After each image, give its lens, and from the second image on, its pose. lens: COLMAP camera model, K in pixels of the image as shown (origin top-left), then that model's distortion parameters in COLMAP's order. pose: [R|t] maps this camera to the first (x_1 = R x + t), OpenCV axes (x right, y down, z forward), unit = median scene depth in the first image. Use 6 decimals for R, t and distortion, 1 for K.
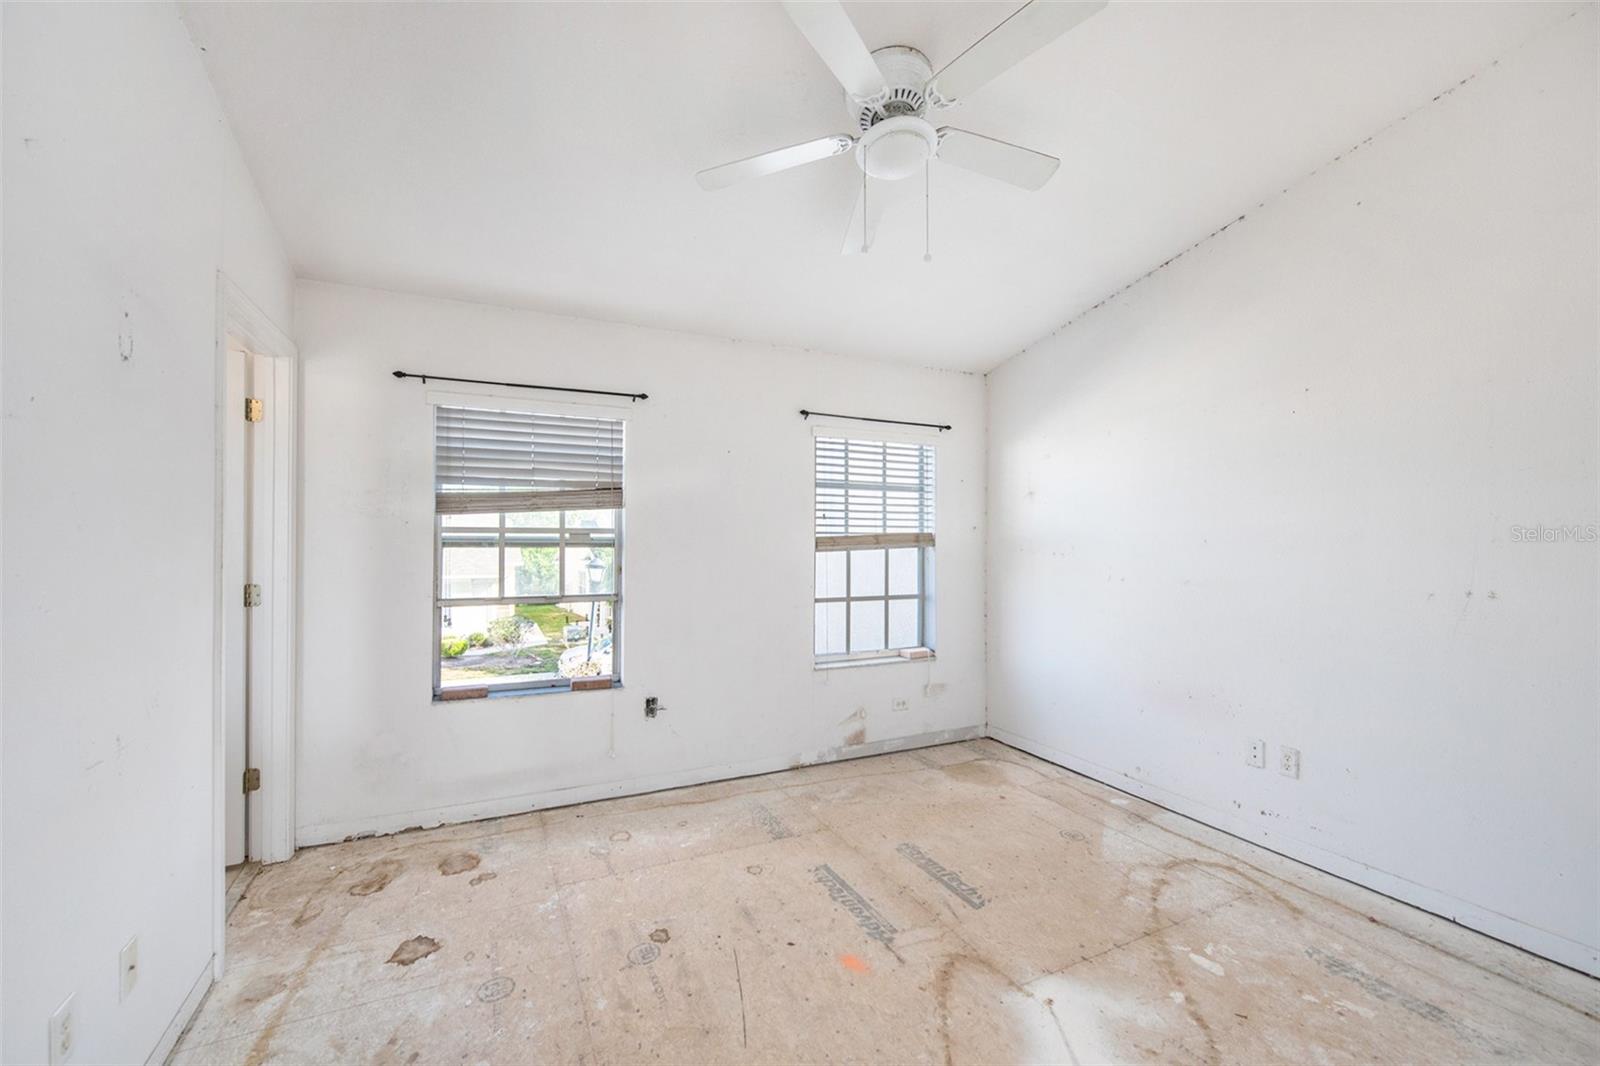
lens RADIAL K [[655.8, 0, 779.7], [0, 655.8, 535.7], [0, 0, 1]] dist [-0.014181, -0.001185]
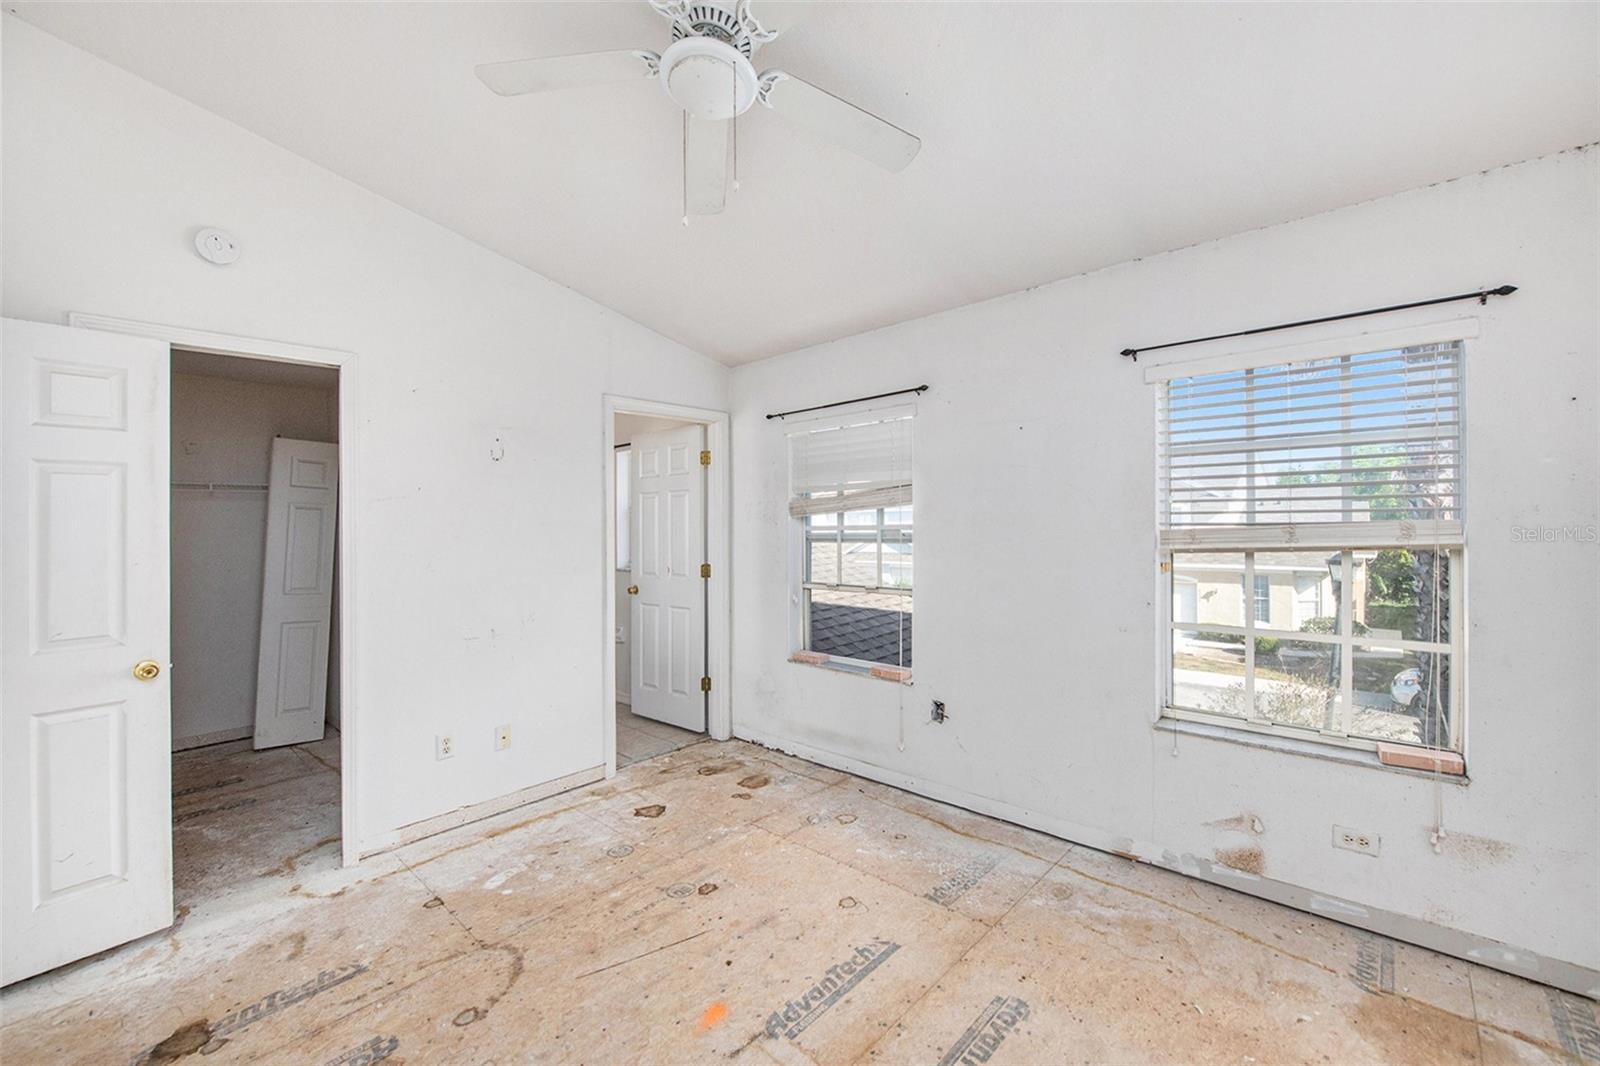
lens RADIAL K [[630.8, 0, 798.9], [0, 630.8, 529.0], [0, 0, 1]] dist [-0.011639, -0.000331]
pose [[0.398237, -0.003341, -0.917276, 0.608324], [0.019349, 0.999801, 0.004759, -0.013093], [0.917078, -0.019643, 0.398223, 0.490770]]
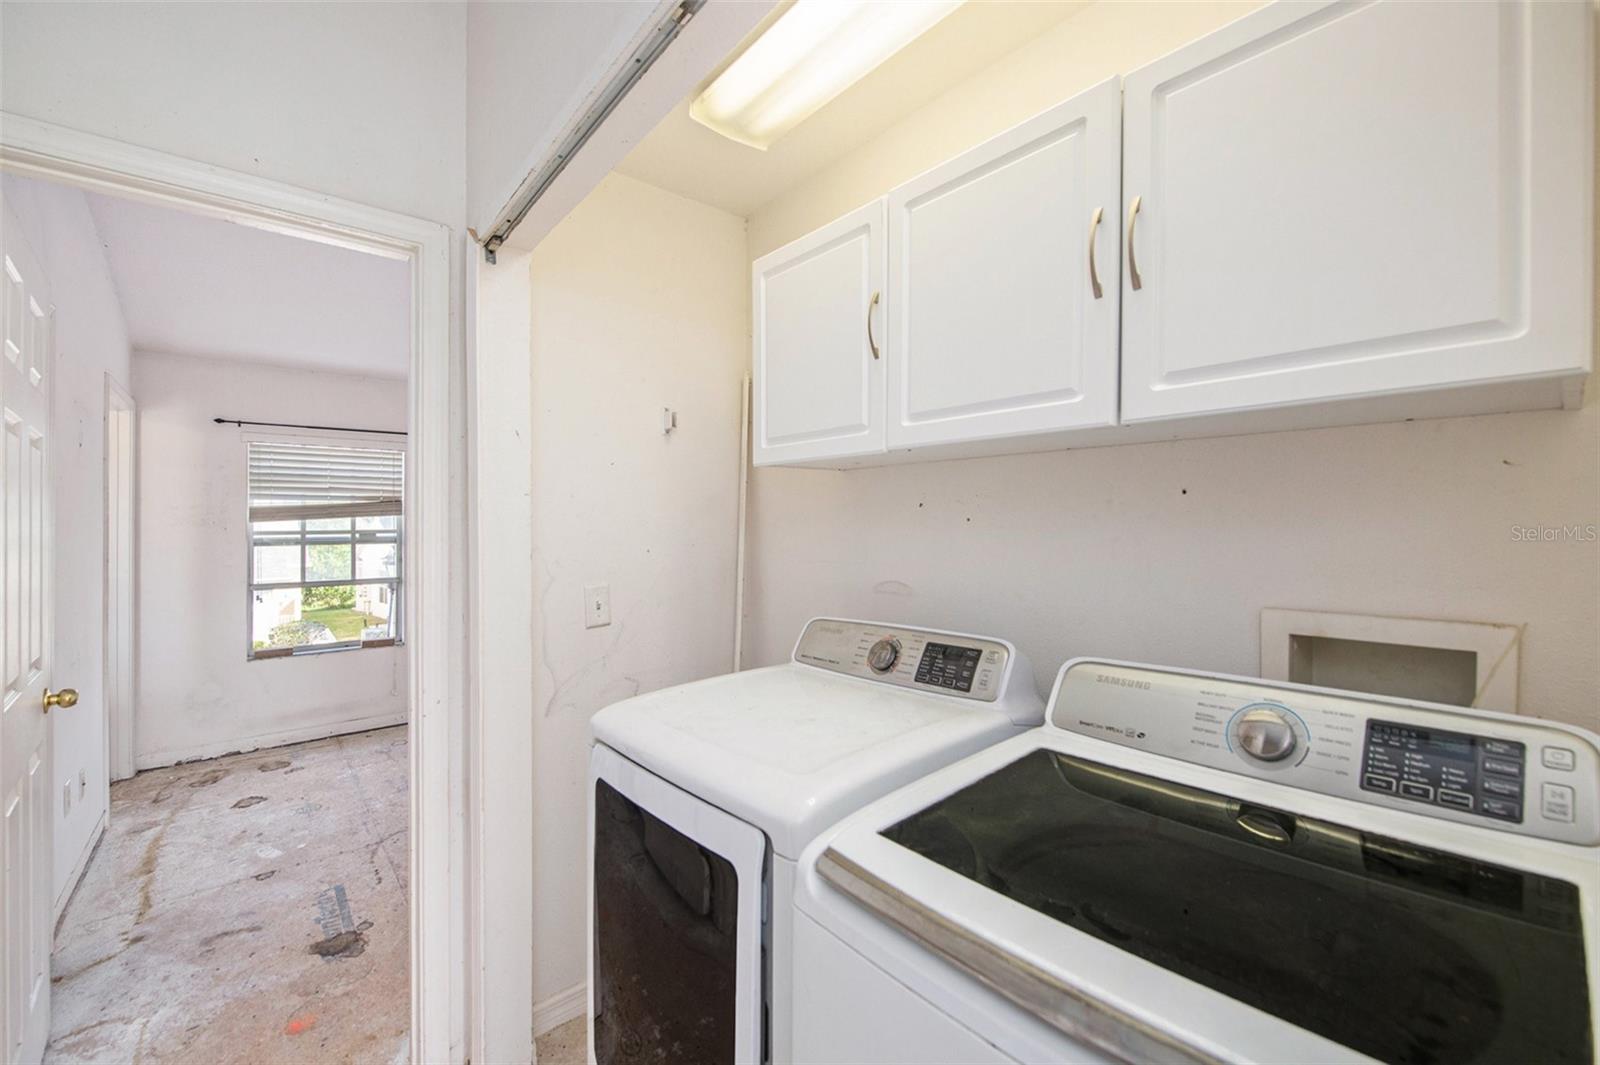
lens RADIAL K [[627.9, 0, 789.9], [0, 627.9, 508.6], [0, 0, 1]] dist [-0.032333, -0.000232]
pose [[0.958622, -0.013195, 0.284375, 0.187957], [0.021248, 0.999455, -0.025253, -0.004914], [-0.283887, 0.030251, 0.958381, -0.530519]]
